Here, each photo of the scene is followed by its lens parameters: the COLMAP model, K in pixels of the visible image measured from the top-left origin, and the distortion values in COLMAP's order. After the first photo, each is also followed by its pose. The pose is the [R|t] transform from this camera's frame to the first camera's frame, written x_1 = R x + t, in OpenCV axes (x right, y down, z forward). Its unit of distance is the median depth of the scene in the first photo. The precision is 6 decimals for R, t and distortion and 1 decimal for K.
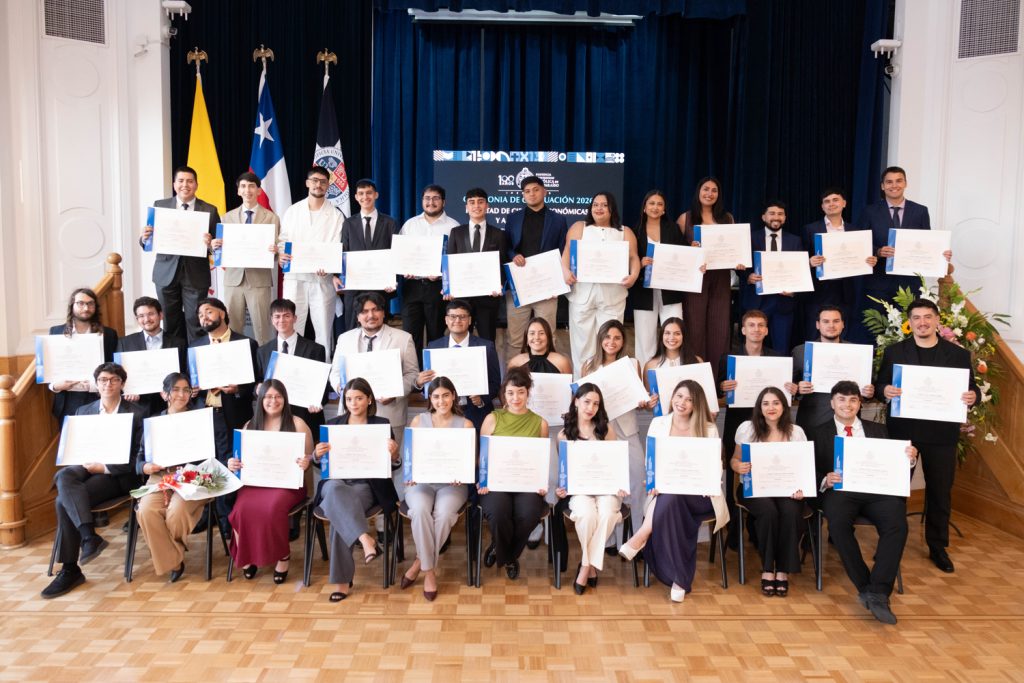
lens RADIAL K [[823.5, 0, 511.7], [0, 823.5, 322.4], [0, 0, 1]] dist [-0.019573, 0.002881]
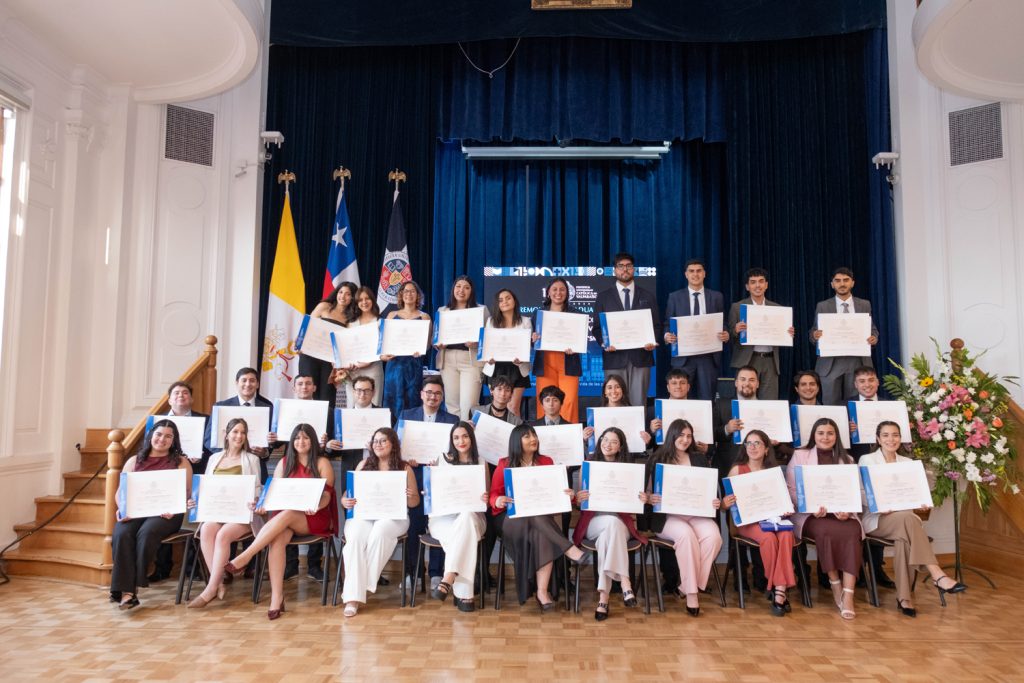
lens RADIAL K [[790.0, 0, 512.1], [0, 790.0, 327.4], [0, 0, 1]] dist [-0.027408, 0.008523]
pose [[0.999056, -0.009169, -0.042473, -0.017557], [0.001506, 0.984200, -0.177054, 0.088542], [0.043425, 0.176822, 0.983284, -0.054849]]
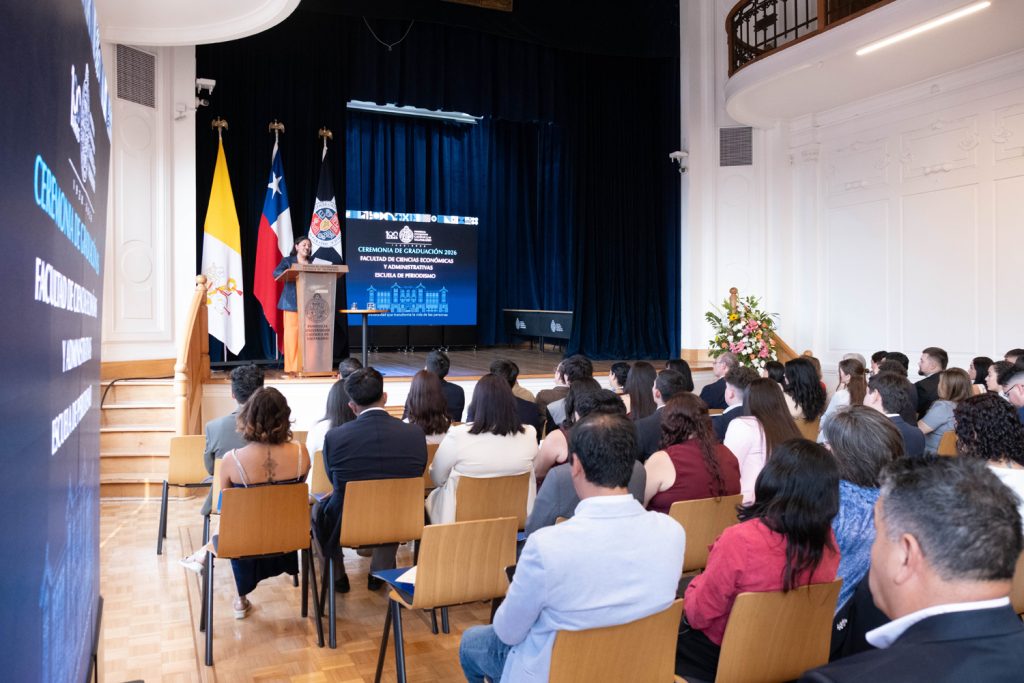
lens RADIAL K [[790.0, 0, 512.1], [0, 790.0, 327.4], [0, 0, 1]] dist [-0.027408, 0.008523]
pose [[0.913510, -0.015072, 0.406537, -0.482827], [0.046932, 0.996546, -0.068511, 0.087981], [-0.404100, 0.081665, 0.911062, -0.246427]]
